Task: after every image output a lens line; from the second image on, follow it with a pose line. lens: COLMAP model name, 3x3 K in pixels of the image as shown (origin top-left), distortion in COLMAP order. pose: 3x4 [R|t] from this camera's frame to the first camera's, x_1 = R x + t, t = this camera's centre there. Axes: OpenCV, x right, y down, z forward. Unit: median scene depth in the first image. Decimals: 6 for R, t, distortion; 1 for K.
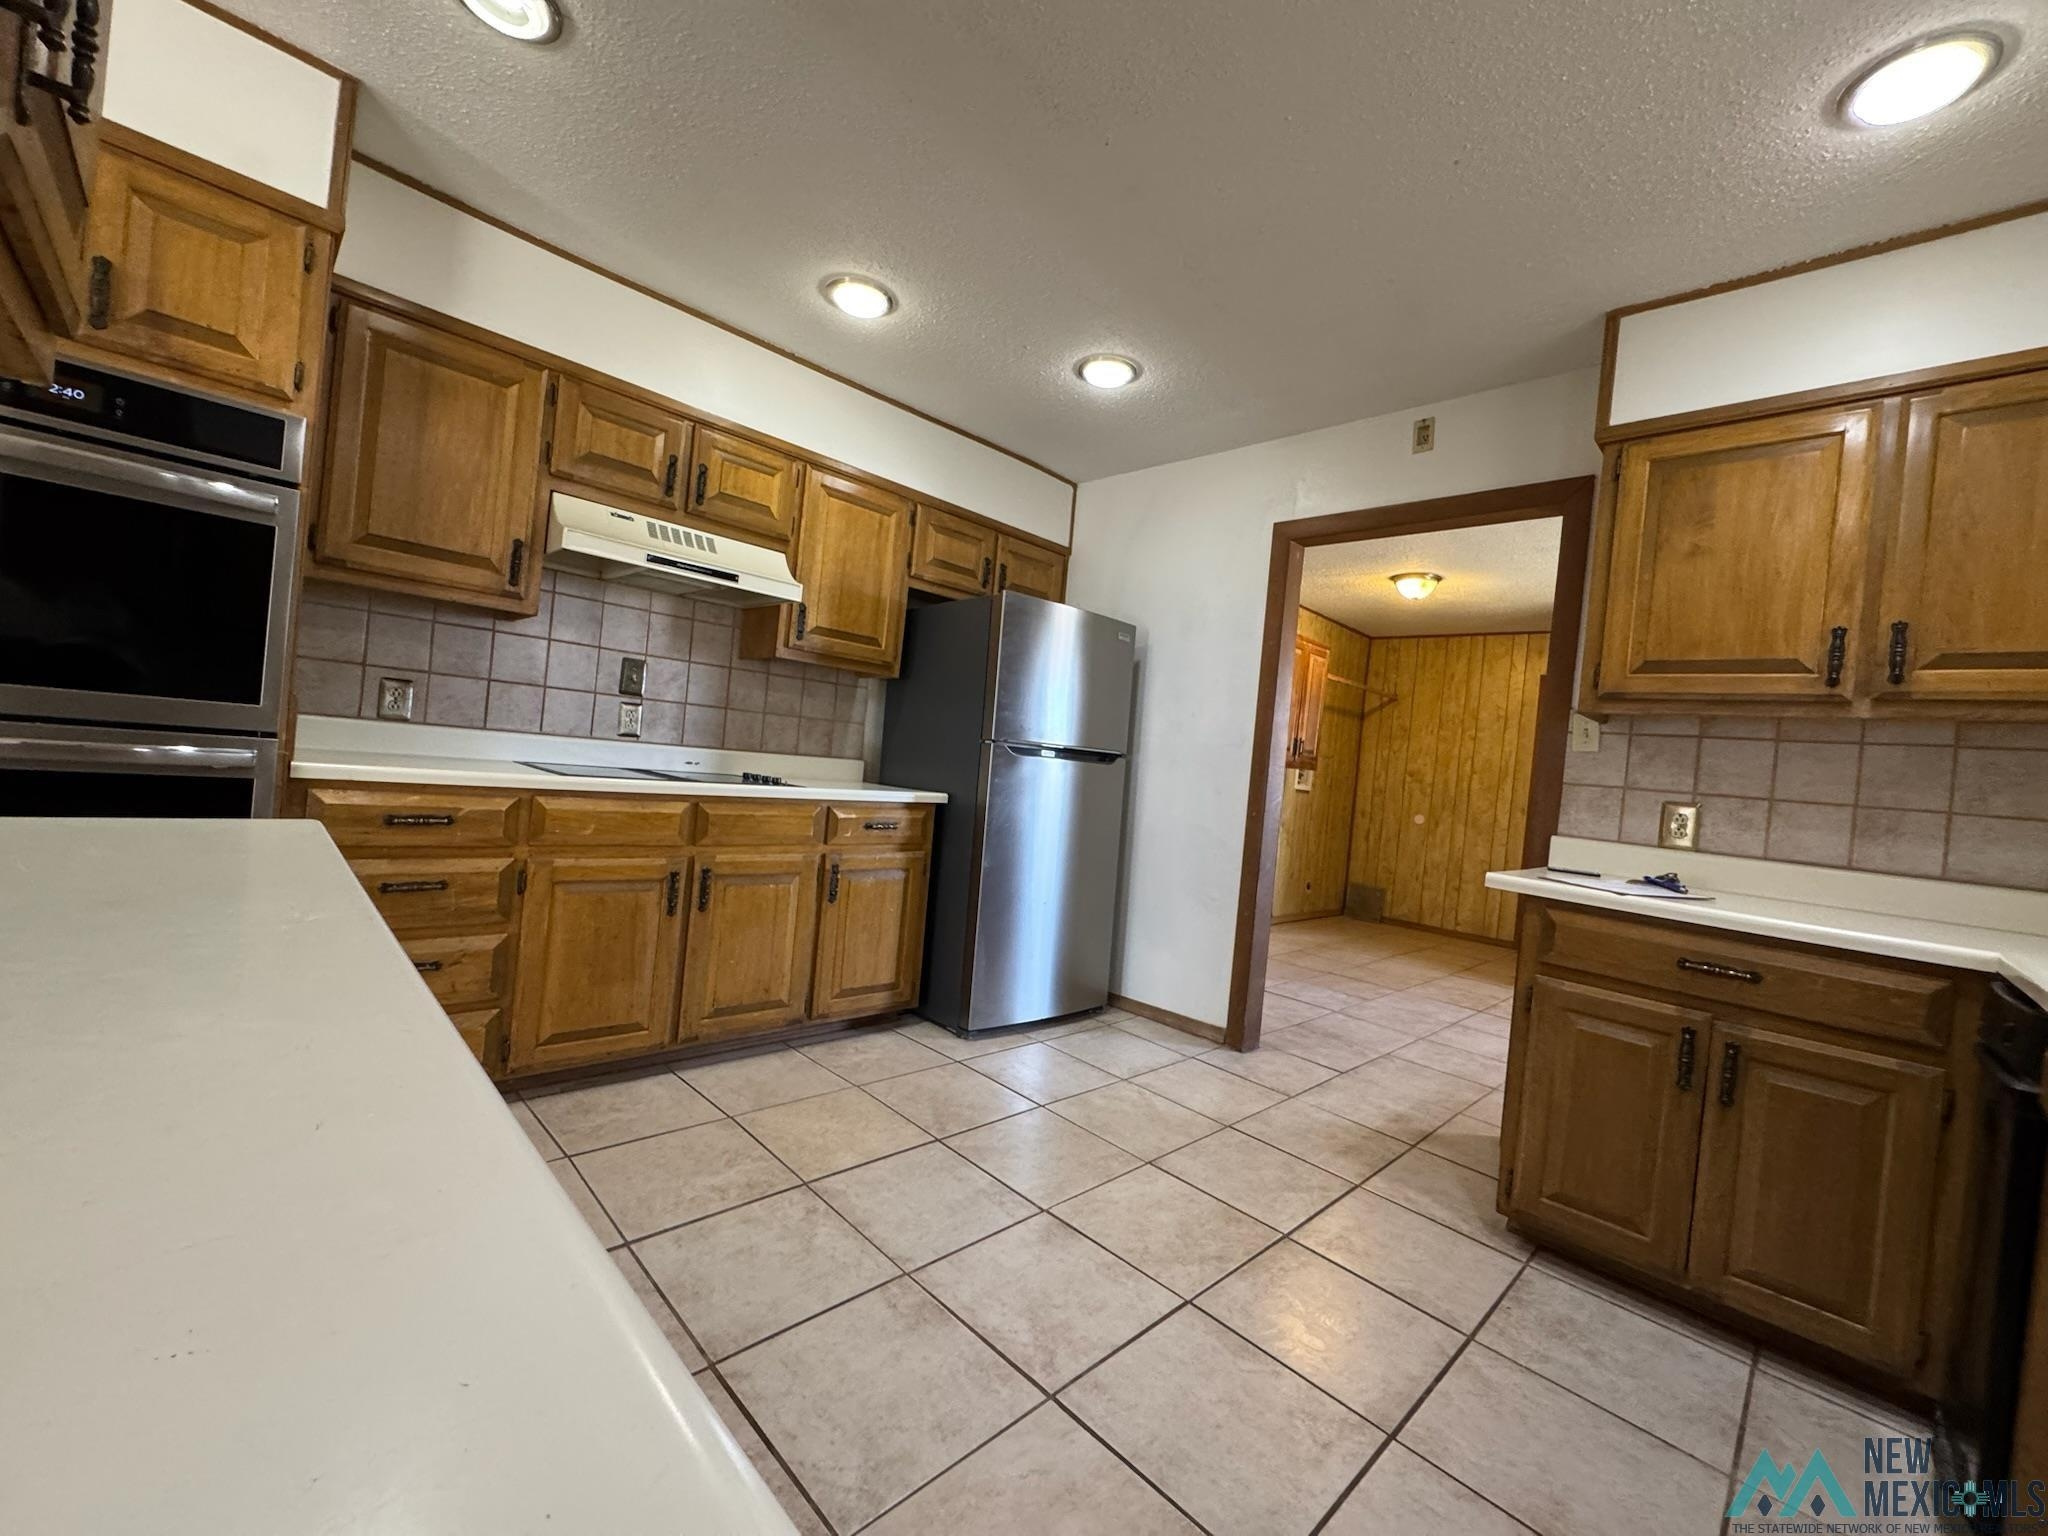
lens RADIAL K [[821.8, 0, 1026.5], [0, 821.8, 769.6], [0, 0, 1]] dist [-0.008510, 0.000600]
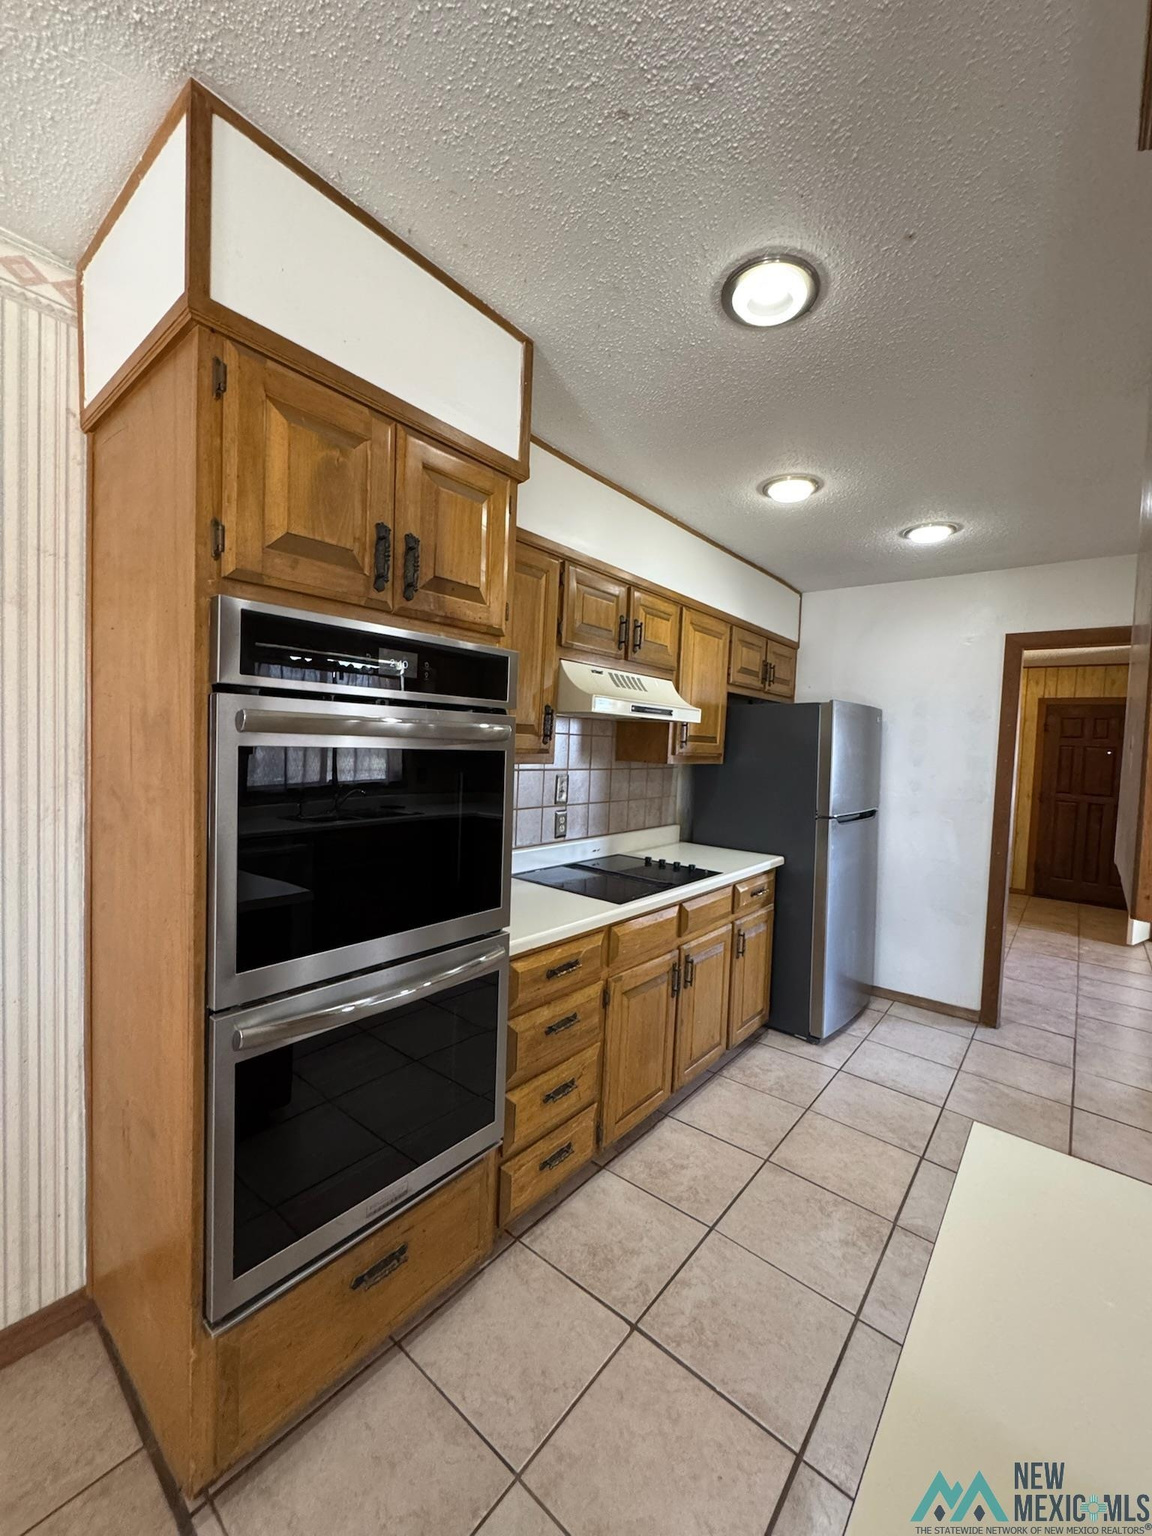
lens RADIAL K [[616.3, 0, 573.4], [0, 616.3, 767.5], [0, 0, 1]] dist [-0.008510, 0.000600]
pose [[0.993881, -0.059816, 0.092862, -0.638086], [0.055915, 0.997463, 0.044067, -0.216219], [-0.095262, -0.038605, 0.994703, 0.095906]]
